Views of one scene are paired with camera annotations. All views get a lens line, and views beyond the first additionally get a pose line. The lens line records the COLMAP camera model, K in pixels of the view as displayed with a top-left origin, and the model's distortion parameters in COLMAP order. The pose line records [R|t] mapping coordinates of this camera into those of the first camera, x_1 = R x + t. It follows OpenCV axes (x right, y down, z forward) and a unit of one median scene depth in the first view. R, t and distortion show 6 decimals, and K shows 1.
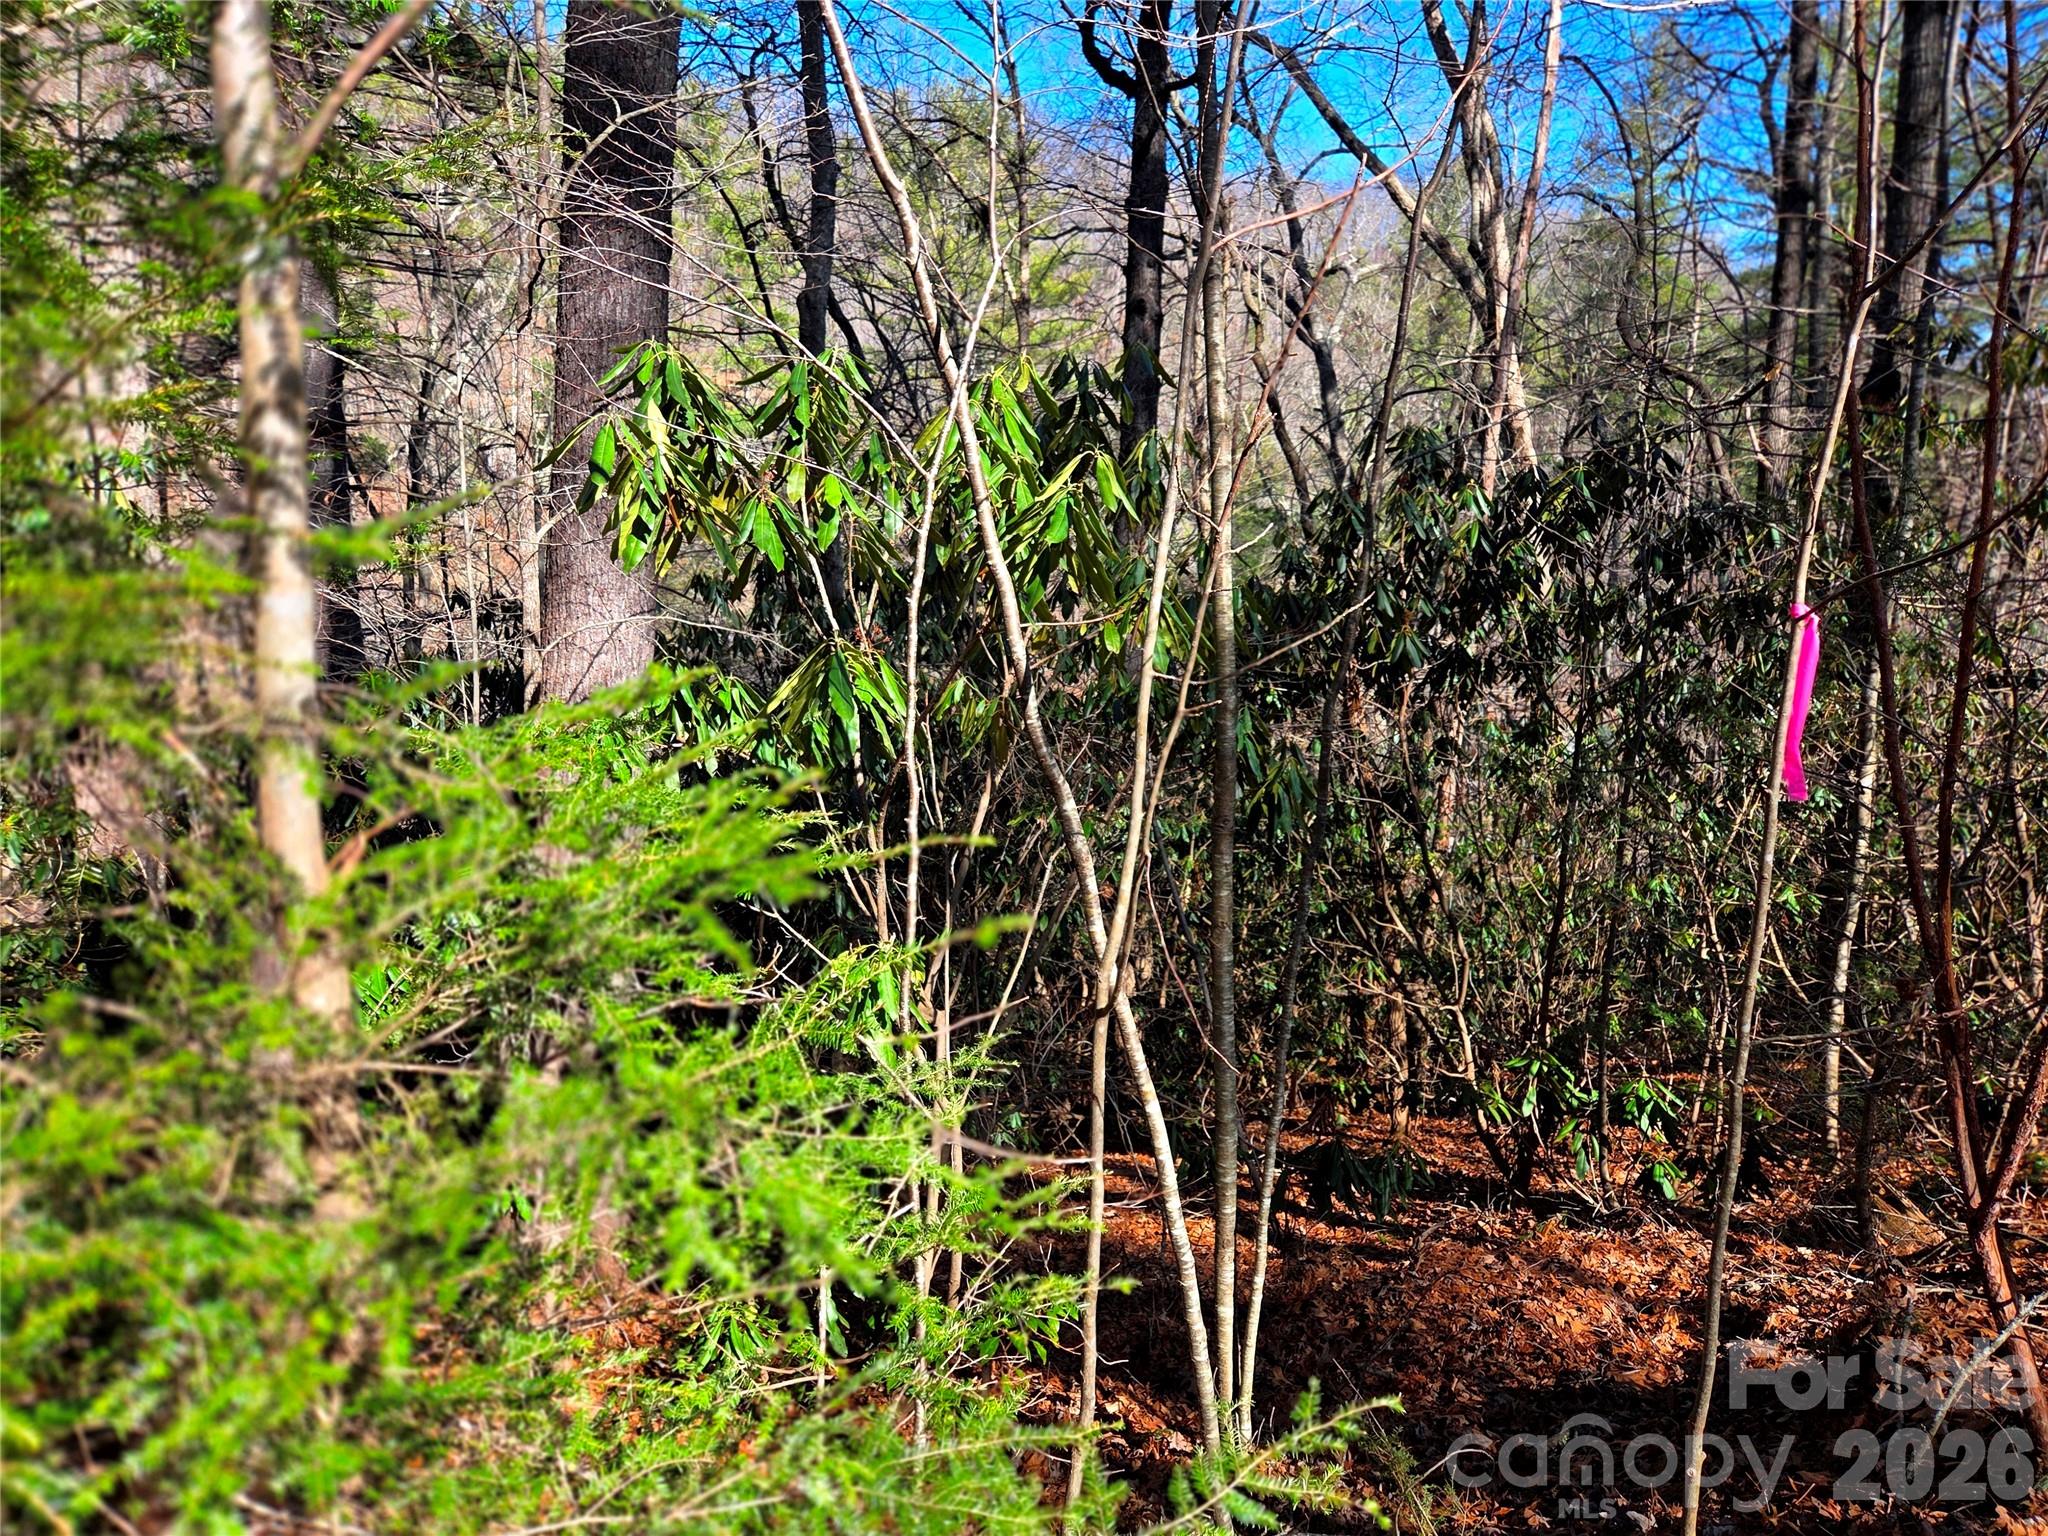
lens RADIAL K [[1373.6, 0, 1026.5], [0, 1373.6, 758.0], [0, 0, 1]] dist [0.047578, 0.001393]
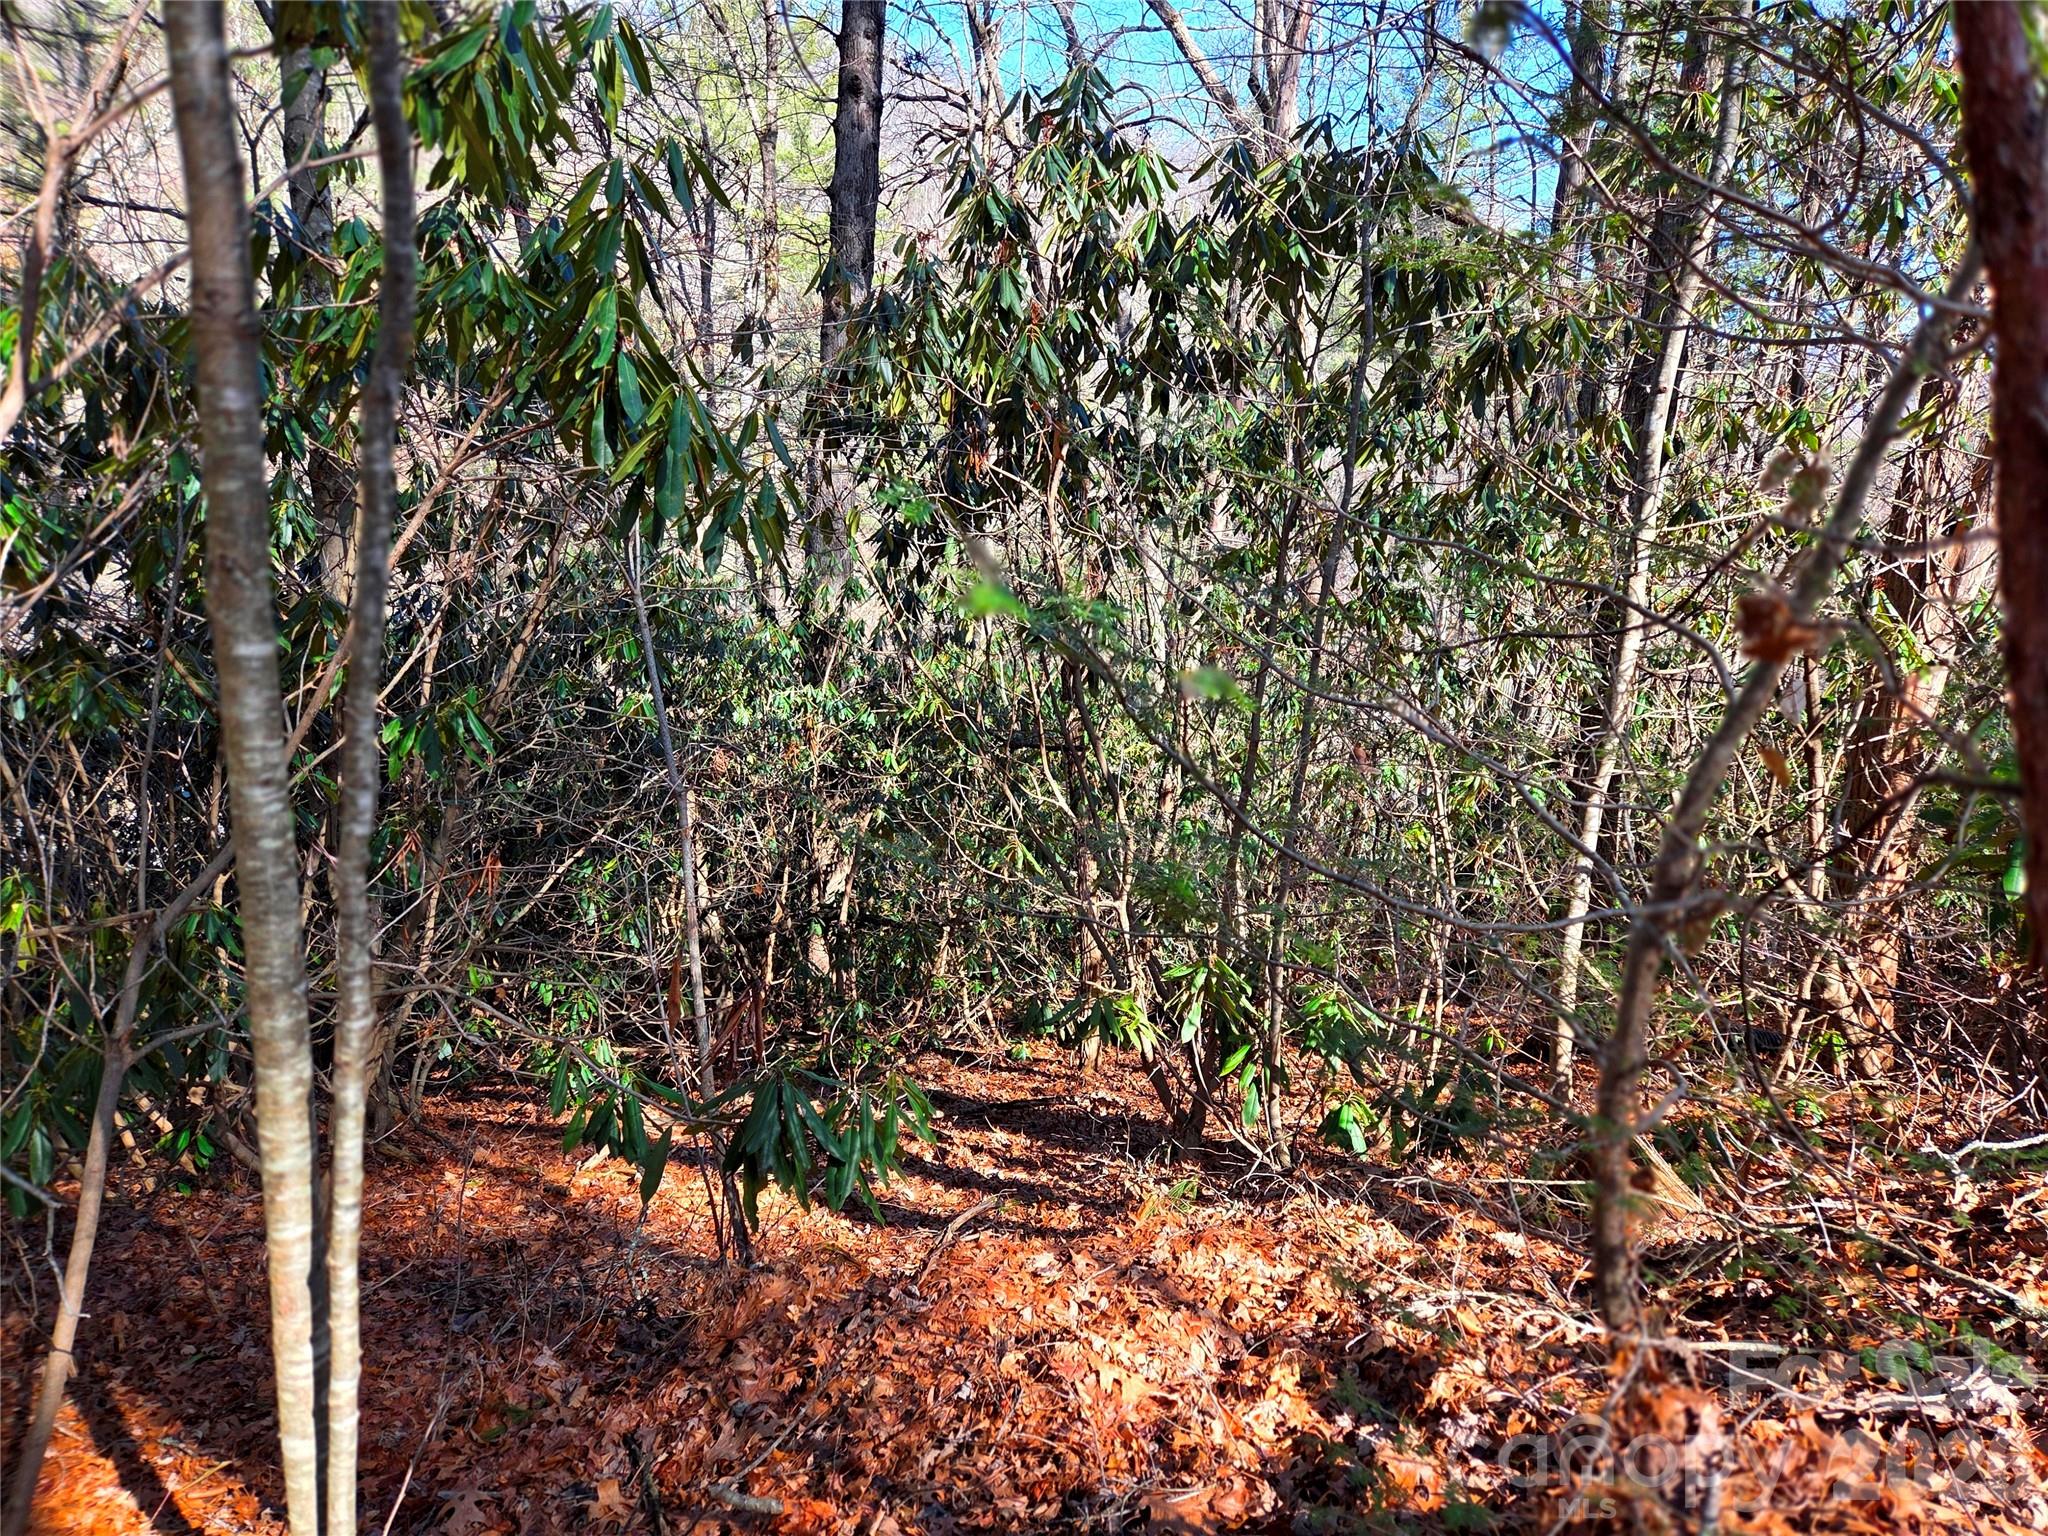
lens RADIAL K [[1373.6, 0, 1021.8], [0, 1373.6, 775.3], [0, 0, 1]] dist [0.047578, 0.001393]
pose [[0.990307, 0.030598, 0.135485, 0.236380], [-0.037763, 0.998003, 0.050636, 0.113822], [-0.133665, -0.055261, 0.989485, 0.405664]]
